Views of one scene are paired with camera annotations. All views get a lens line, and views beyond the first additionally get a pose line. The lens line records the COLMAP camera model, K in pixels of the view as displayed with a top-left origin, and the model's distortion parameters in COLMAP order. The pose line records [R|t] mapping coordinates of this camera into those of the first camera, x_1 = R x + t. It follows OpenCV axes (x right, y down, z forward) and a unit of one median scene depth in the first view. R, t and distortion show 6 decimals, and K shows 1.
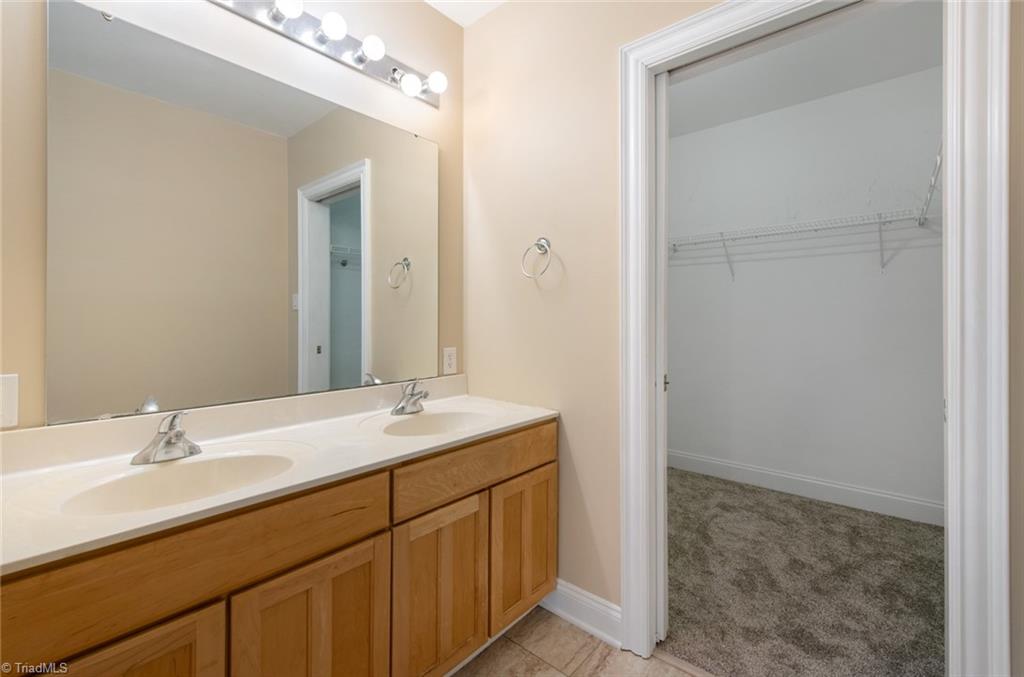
lens RADIAL K [[446.9, 0, 512.1], [0, 446.9, 319.7], [0, 0, 1]] dist [-0.001598, -0.000816]
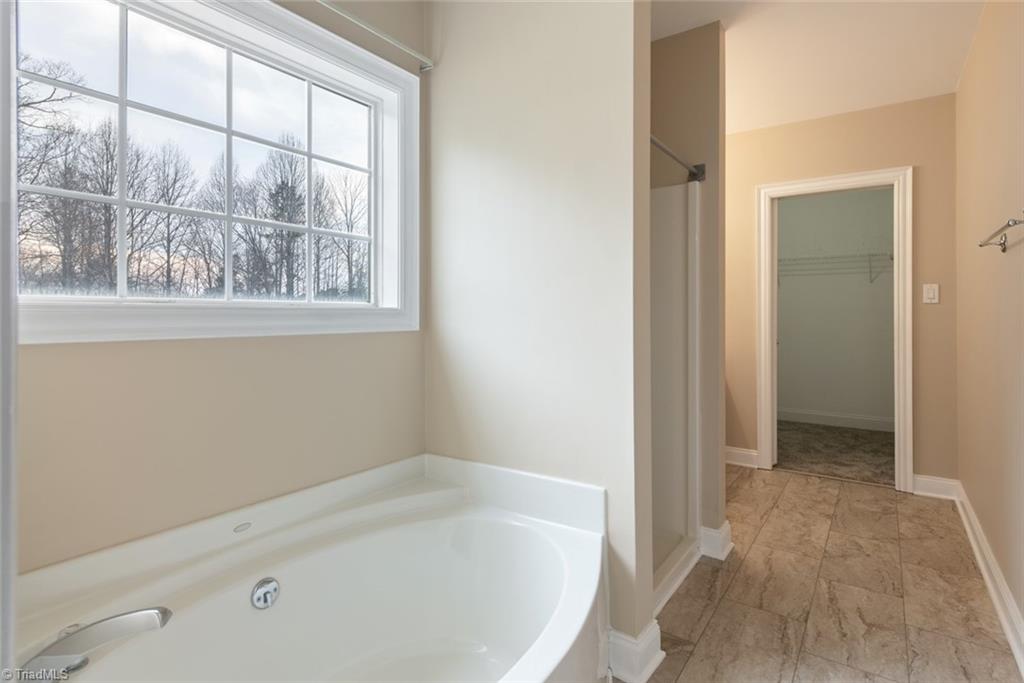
lens RADIAL K [[524.5, 0, 510.9], [0, 524.5, 314.8], [0, 0, 1]] dist [-0.000528, -0.000729]
pose [[0.995611, -0.000538, 0.093583, -1.024462], [0.000544, 1.000000, -0.000039, 0.002834], [-0.093583, 0.000090, 0.995611, -1.218521]]
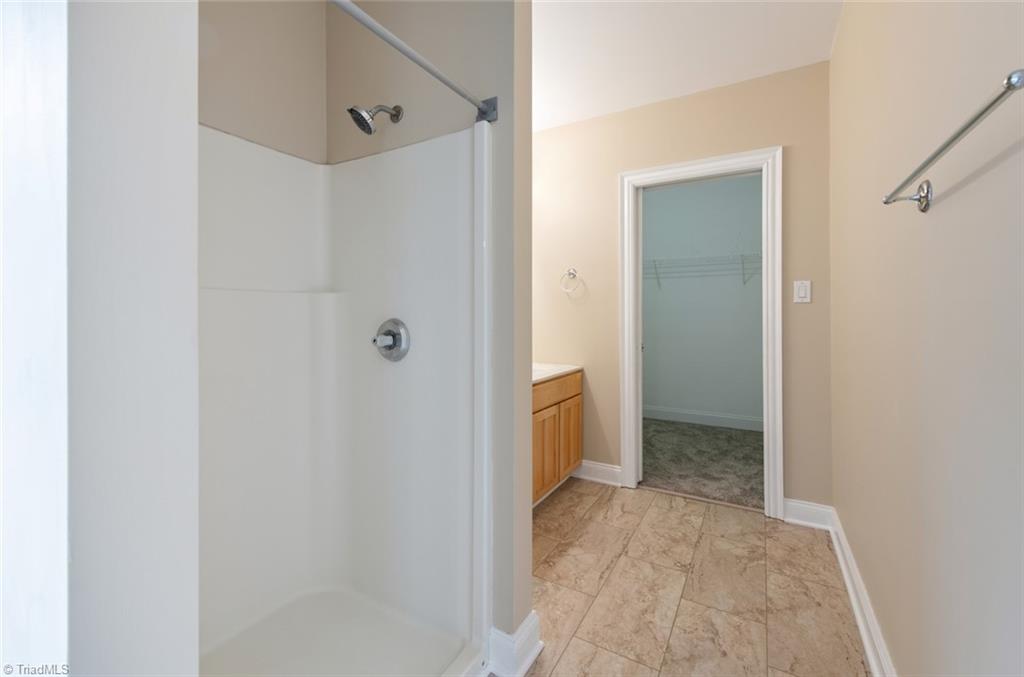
lens RADIAL K [[424.0, 0, 515.3], [0, 424.0, 315.7], [0, 0, 1]] dist [0.002671, -0.000046]
pose [[0.983086, -0.001970, 0.183135, -0.471565], [0.002137, 0.999997, -0.000714, 0.002481], [-0.183133, 0.001093, 0.983088, -0.625172]]
